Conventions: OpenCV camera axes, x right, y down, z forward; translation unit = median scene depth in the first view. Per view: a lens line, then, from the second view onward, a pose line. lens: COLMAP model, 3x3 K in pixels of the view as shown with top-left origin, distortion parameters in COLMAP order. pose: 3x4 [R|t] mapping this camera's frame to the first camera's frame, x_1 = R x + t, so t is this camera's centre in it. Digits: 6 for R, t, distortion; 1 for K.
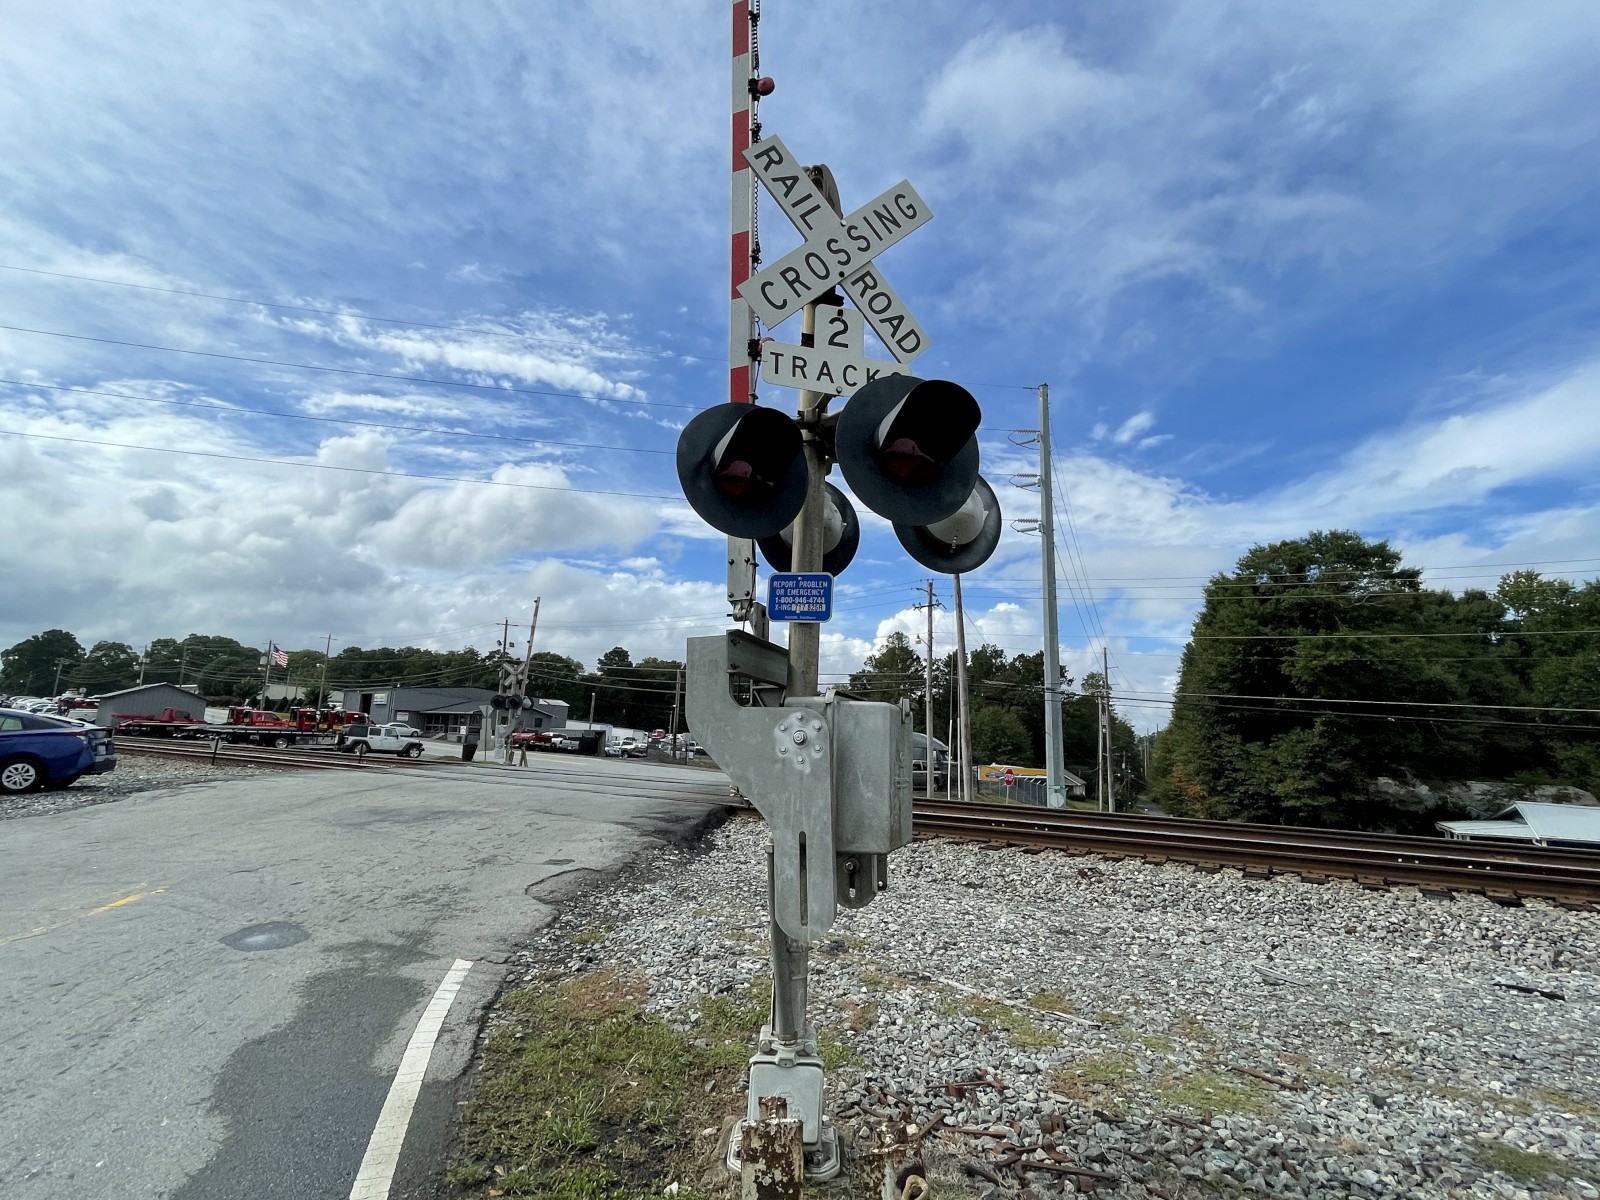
lens RADIAL K [[779.8, 0, 806.5], [0, 779.8, 599.6], [0, 0, 1]] dist [-0.008652, -0.000241]
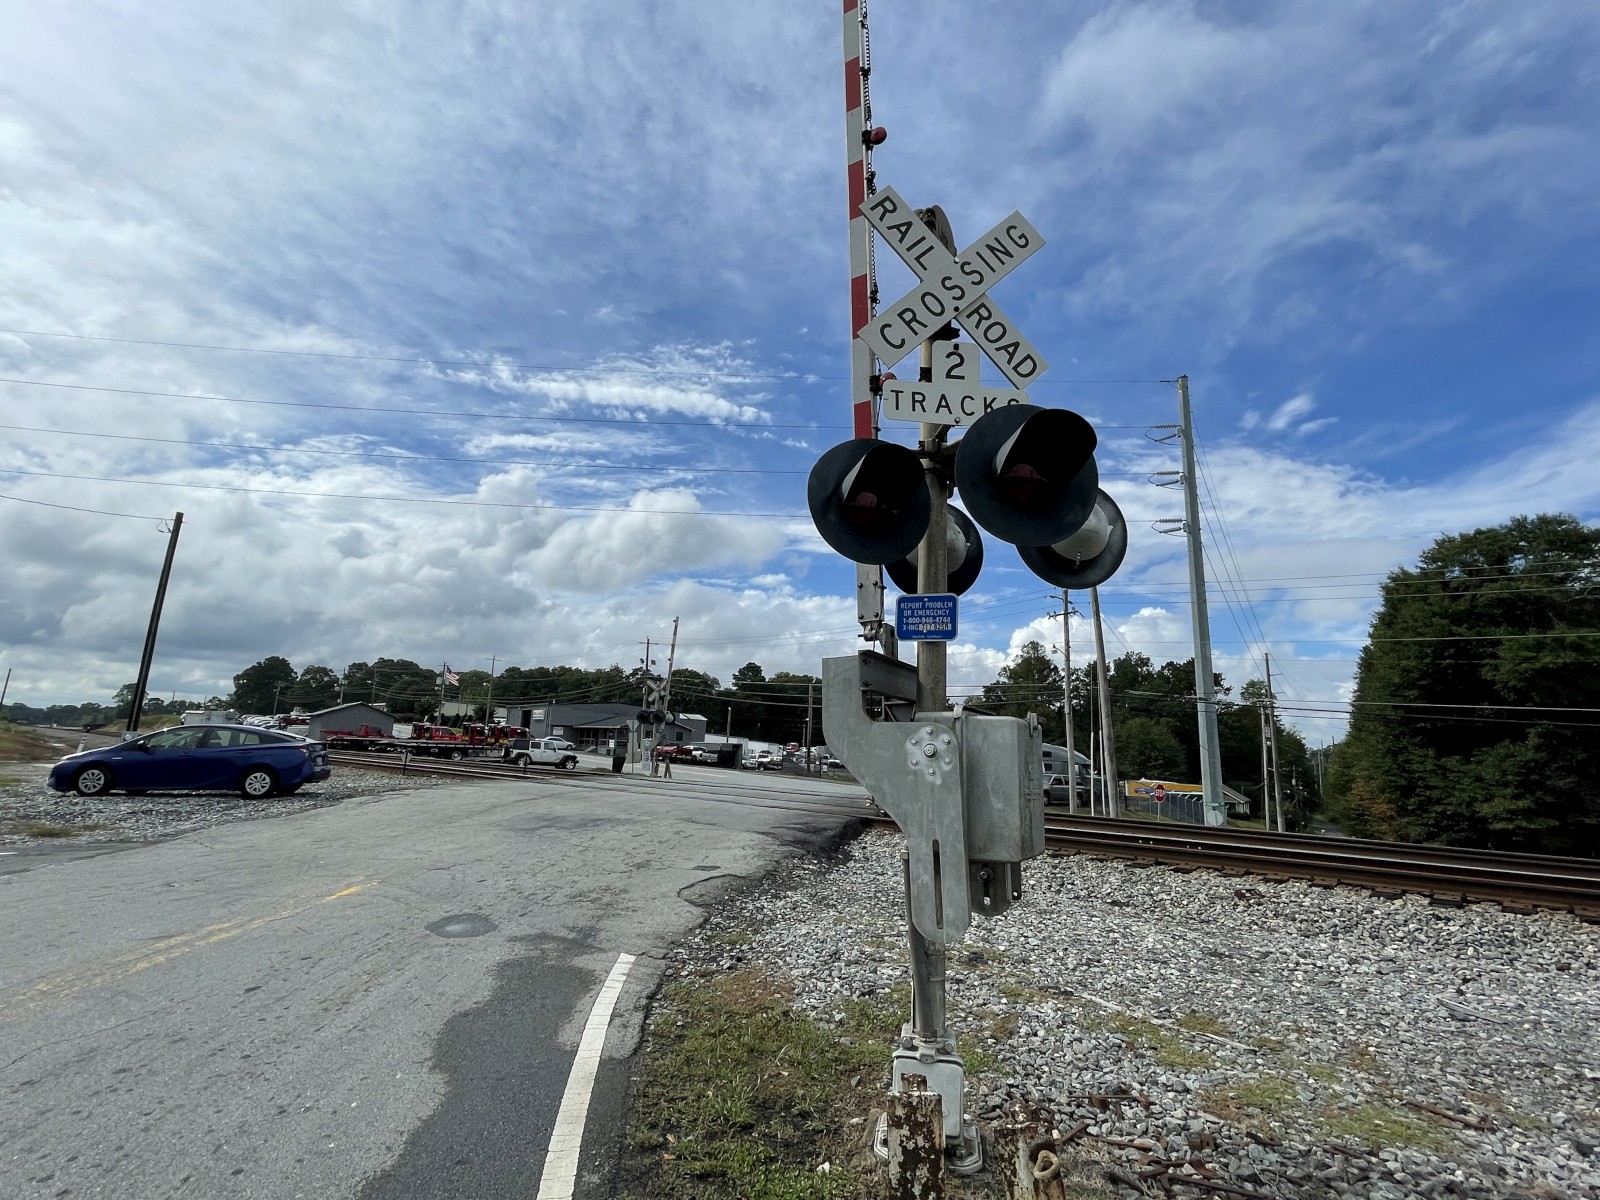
lens RADIAL K [[779.8, 0, 796.1], [0, 779.8, 599.4], [0, 0, 1]] dist [-0.008652, -0.000241]
pose [[0.983815, -0.033184, -0.176089, 0.001780], [0.030234, 0.999354, -0.019407, -0.004931], [0.176620, 0.013769, 0.984183, -0.028304]]
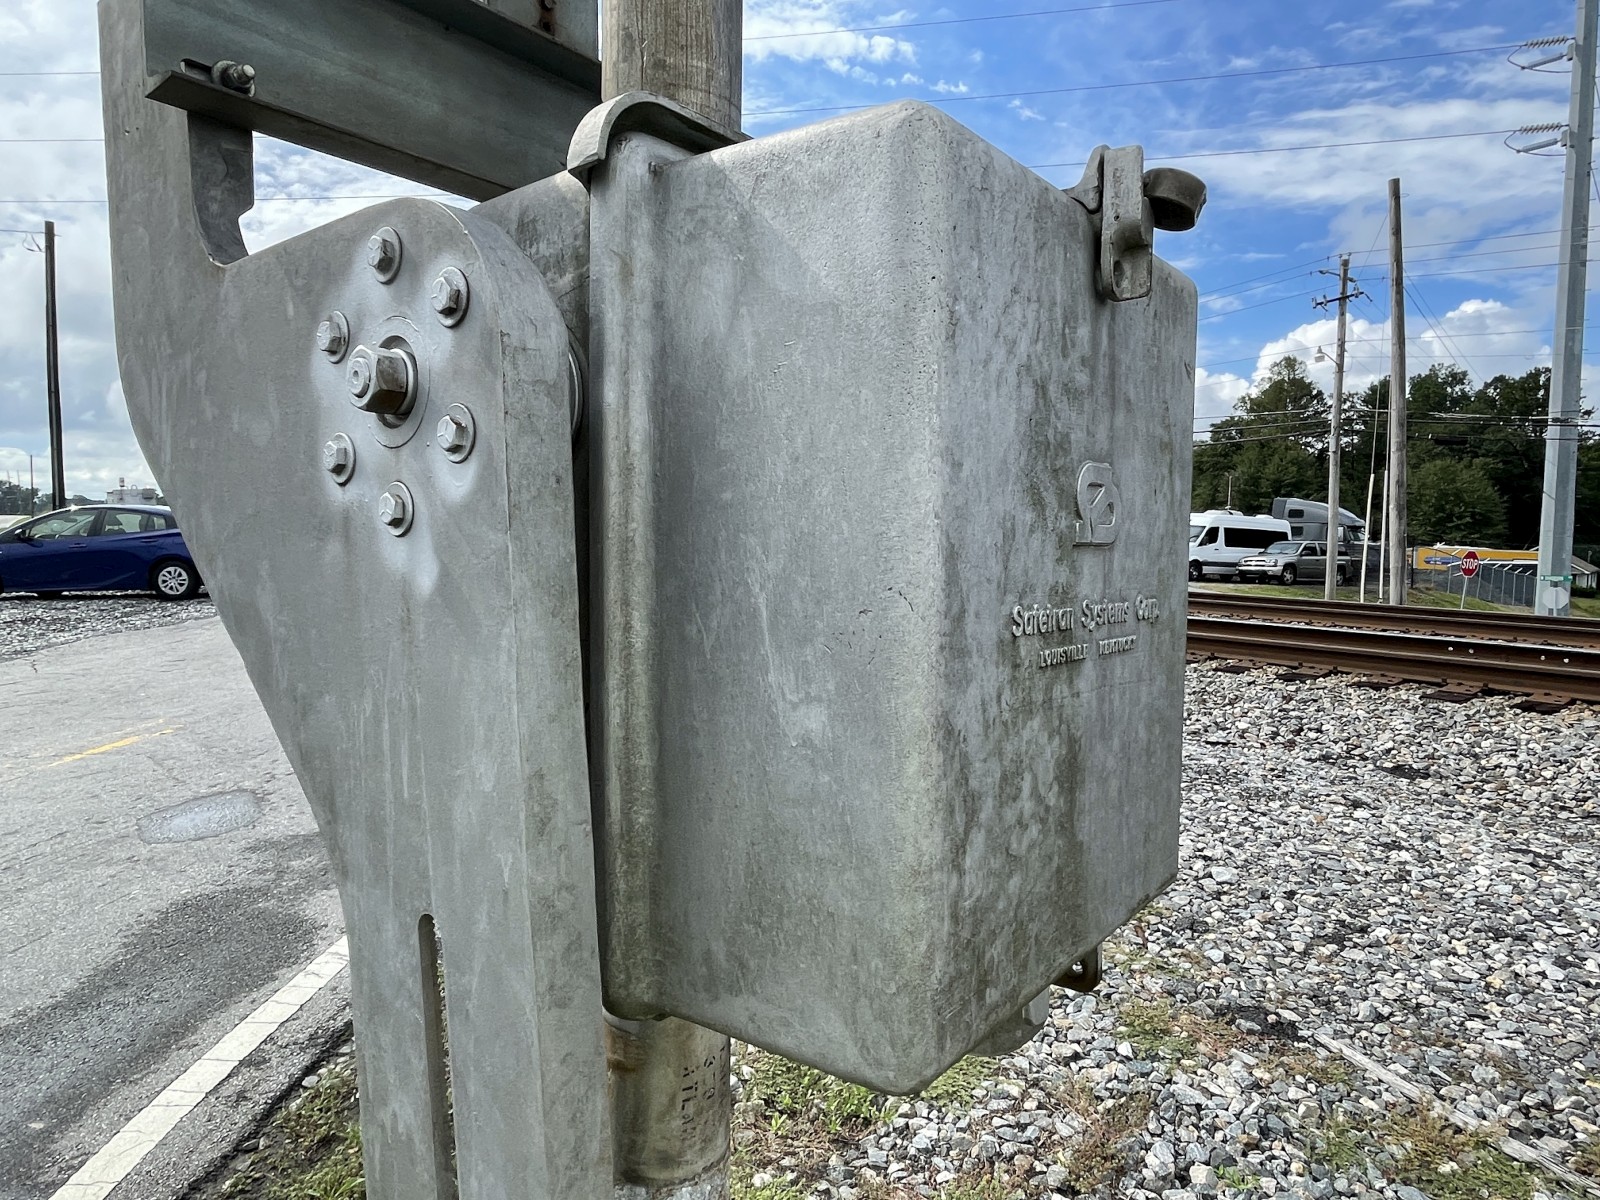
lens RADIAL K [[981.7, 0, 806.9], [0, 981.7, 609.3], [0, 0, 1]] dist [-0.000382, 0.002025]
pose [[0.943314, 0.002000, -0.331894, 0.050214], [0.085098, 0.965097, 0.247680, 0.062457], [0.320806, -0.261884, 0.910220, 0.287164]]
